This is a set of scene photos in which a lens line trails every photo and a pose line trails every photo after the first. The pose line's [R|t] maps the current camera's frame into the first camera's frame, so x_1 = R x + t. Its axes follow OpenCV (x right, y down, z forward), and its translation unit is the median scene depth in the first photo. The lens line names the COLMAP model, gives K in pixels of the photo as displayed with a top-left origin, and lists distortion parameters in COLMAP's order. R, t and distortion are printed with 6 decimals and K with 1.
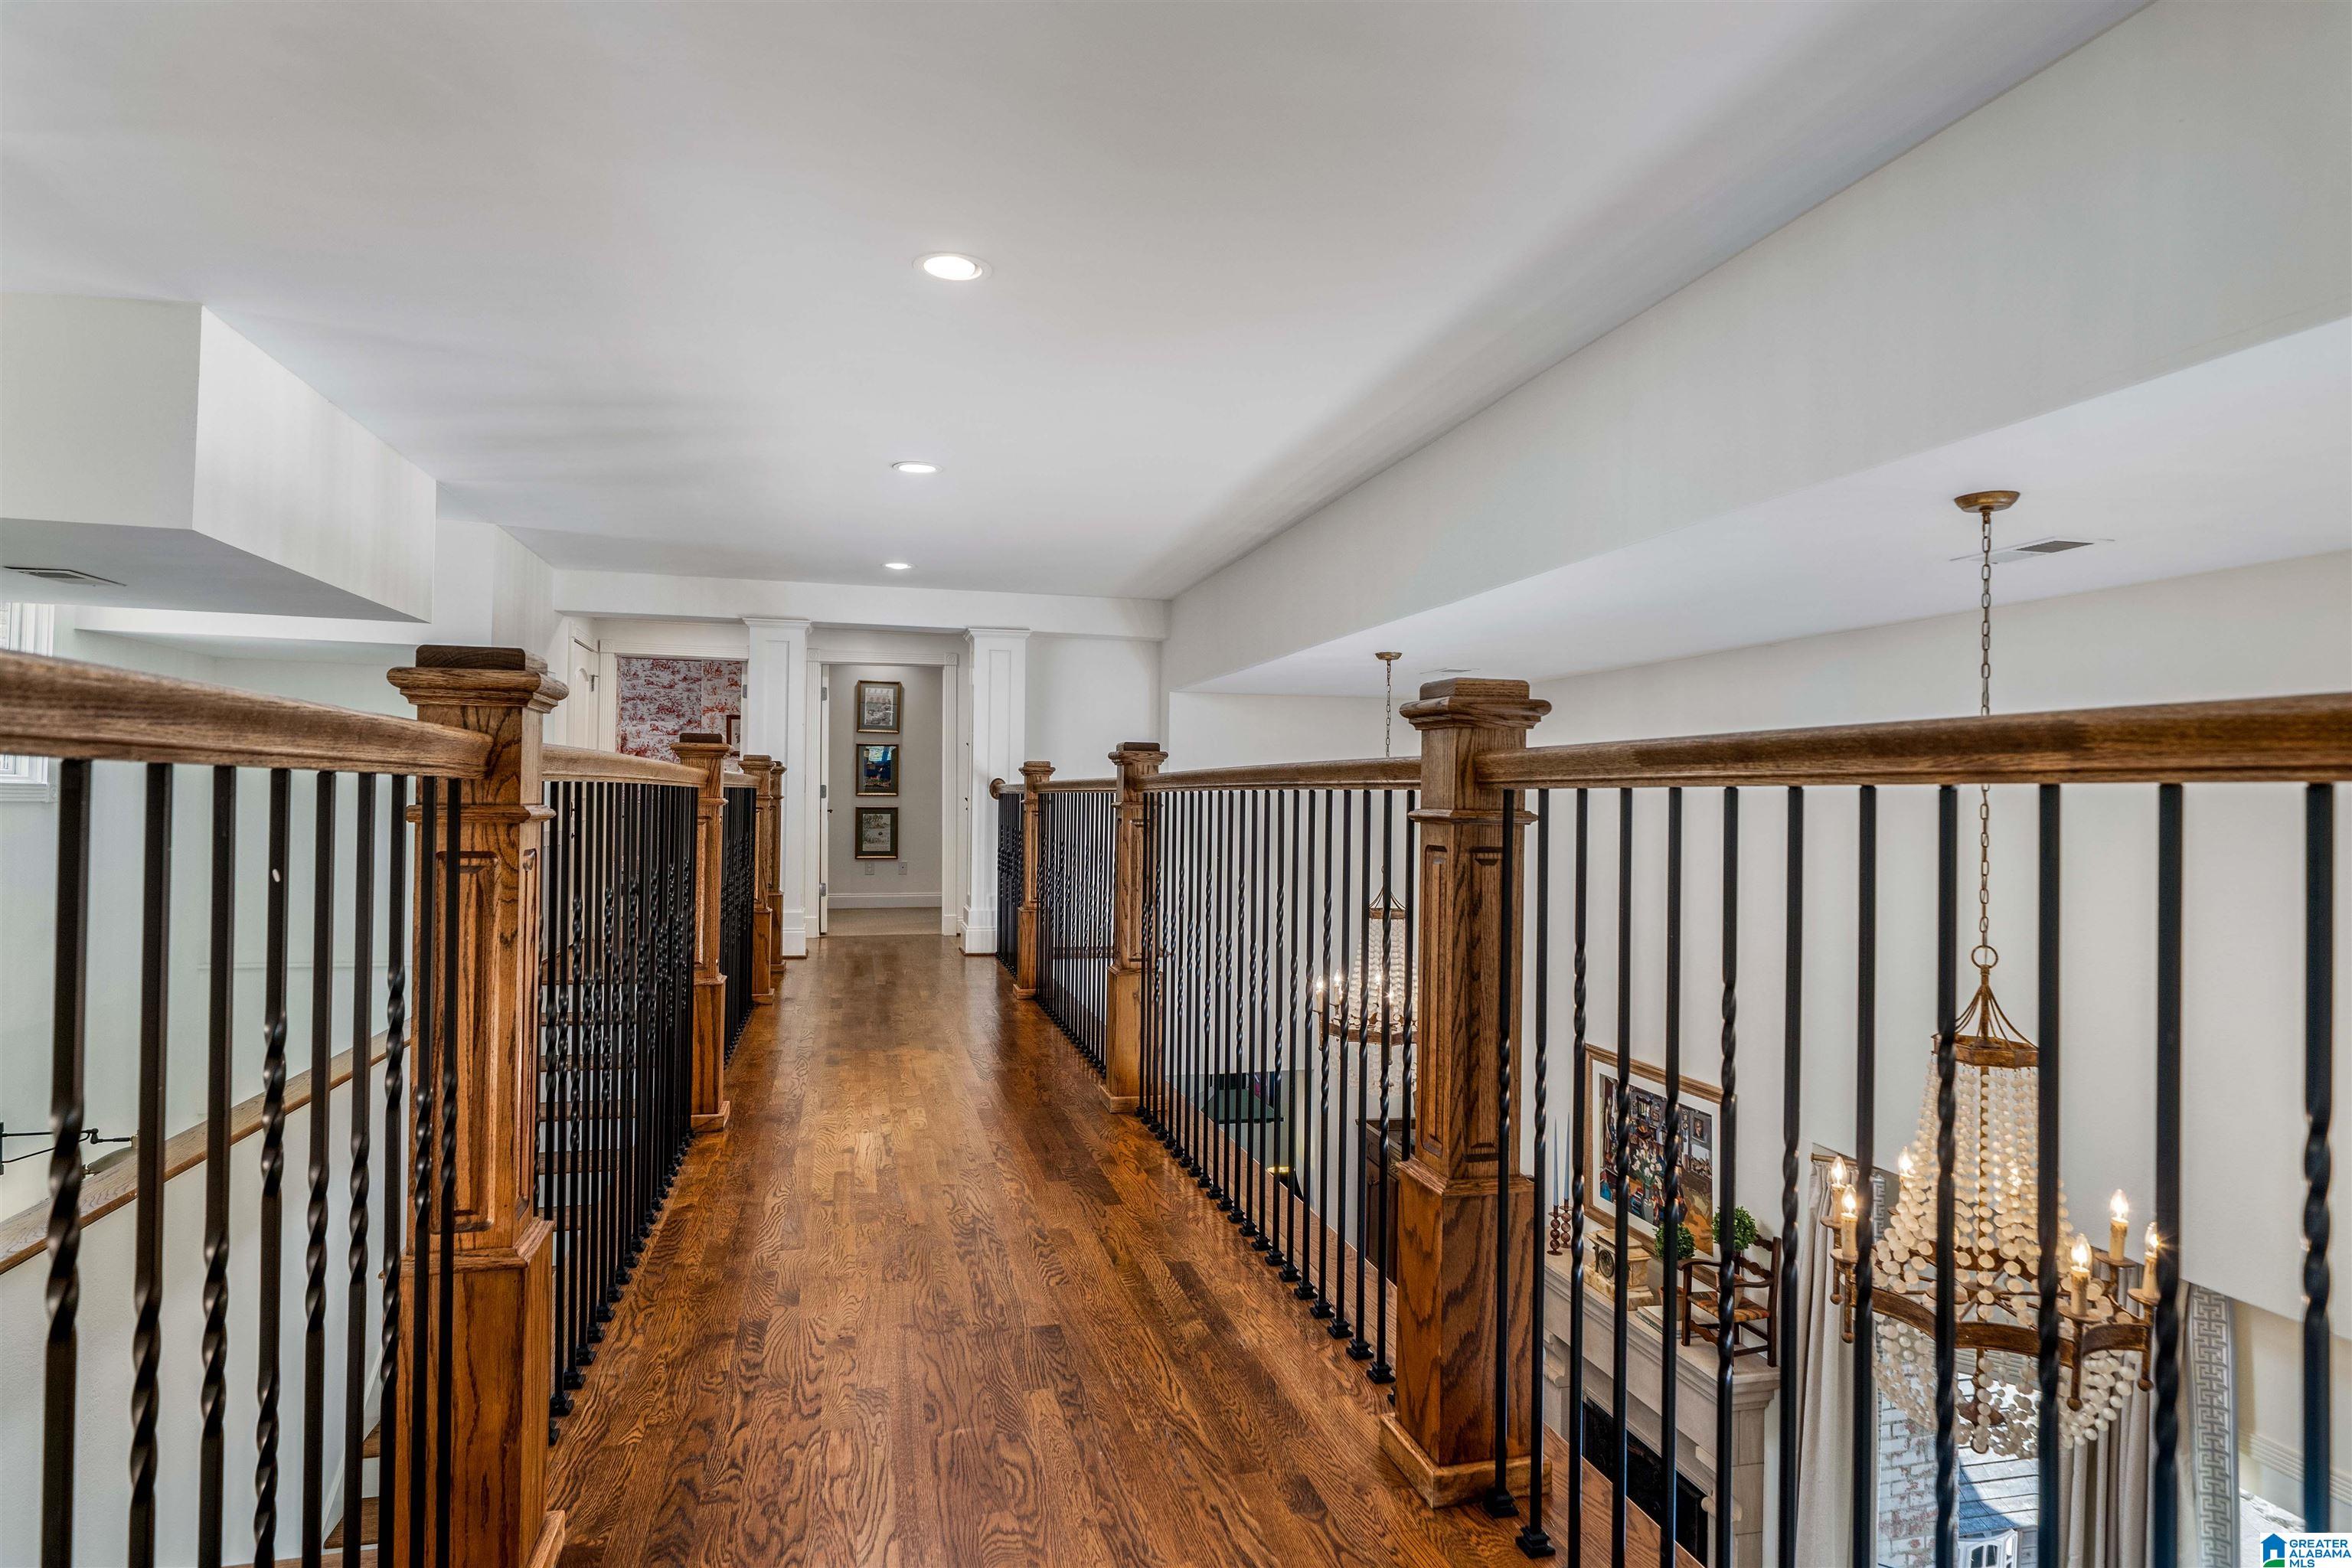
lens RADIAL K [[1307.9, 0, 1173.6], [0, 1307.9, 781.8], [0, 0, 1]] dist [-0.007807, -0.000308]
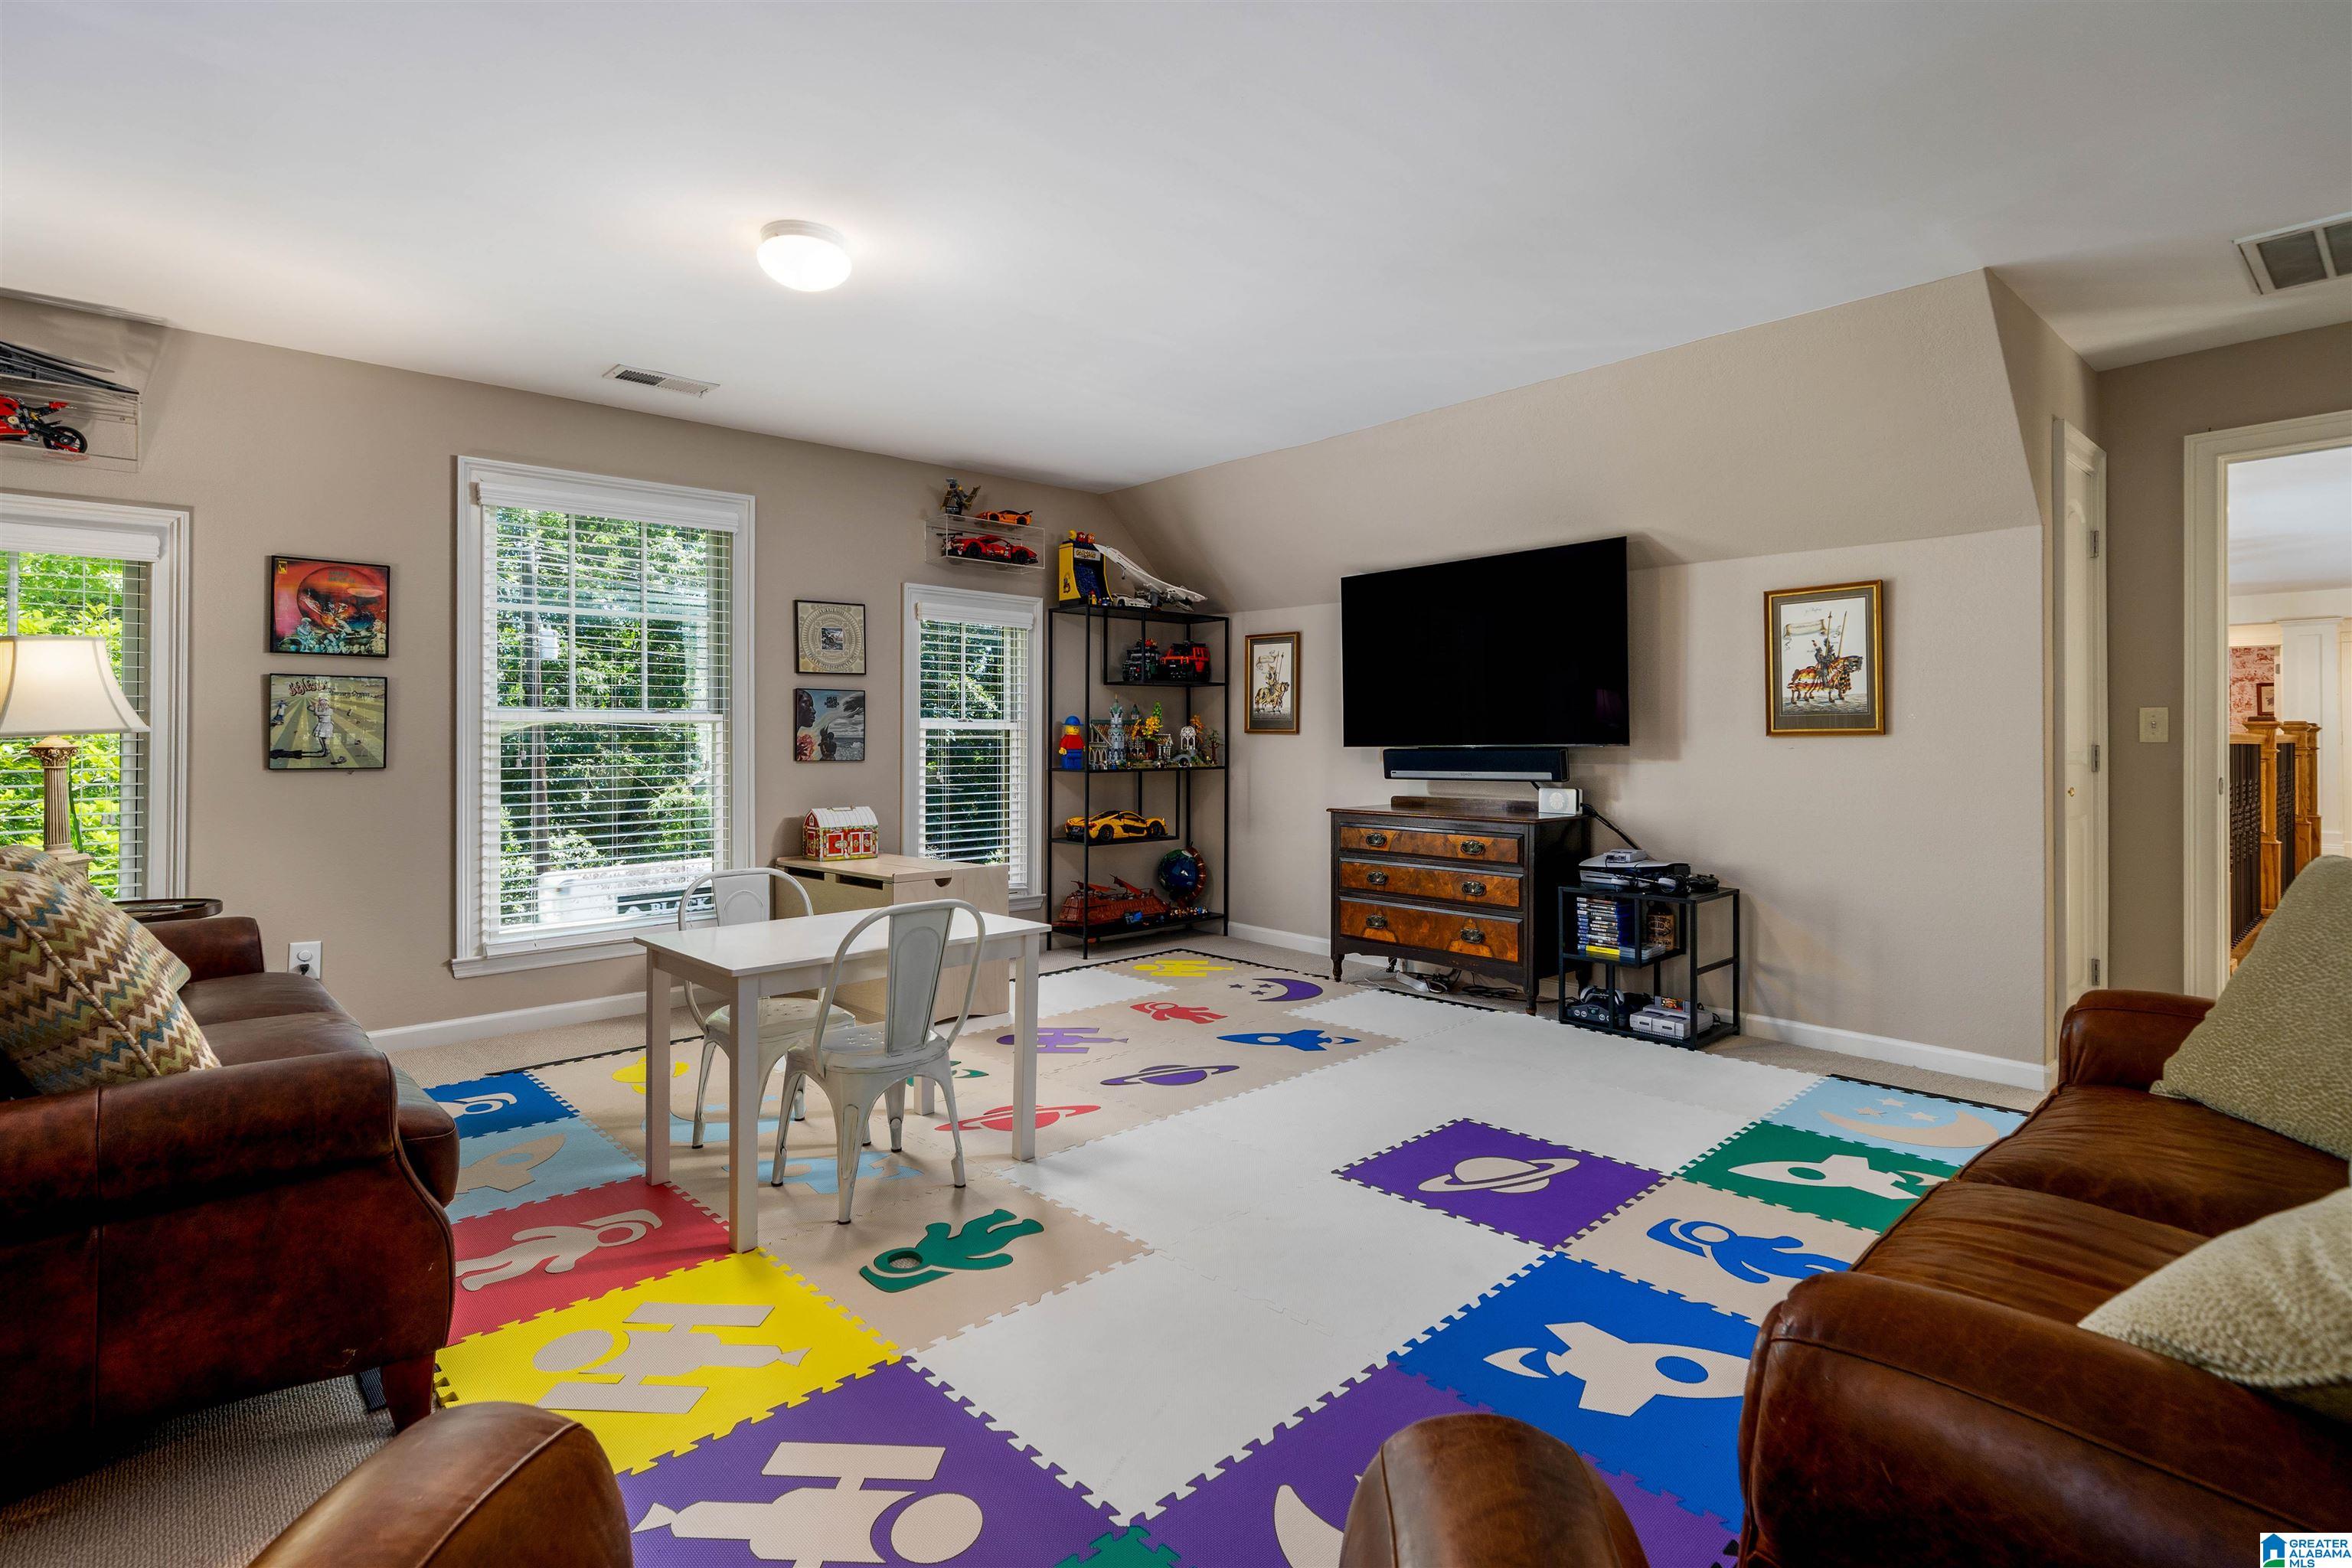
lens RADIAL K [[1091.6, 0, 1182.9], [0, 1091.6, 727.9], [0, 0, 1]] dist [-0.001853, 0.001079]
pose [[0.458423, -0.014322, -0.888619, 0.247570], [0.009036, 0.999894, -0.011454, -0.010703], [0.888688, -0.002779, 0.458504, -0.841980]]
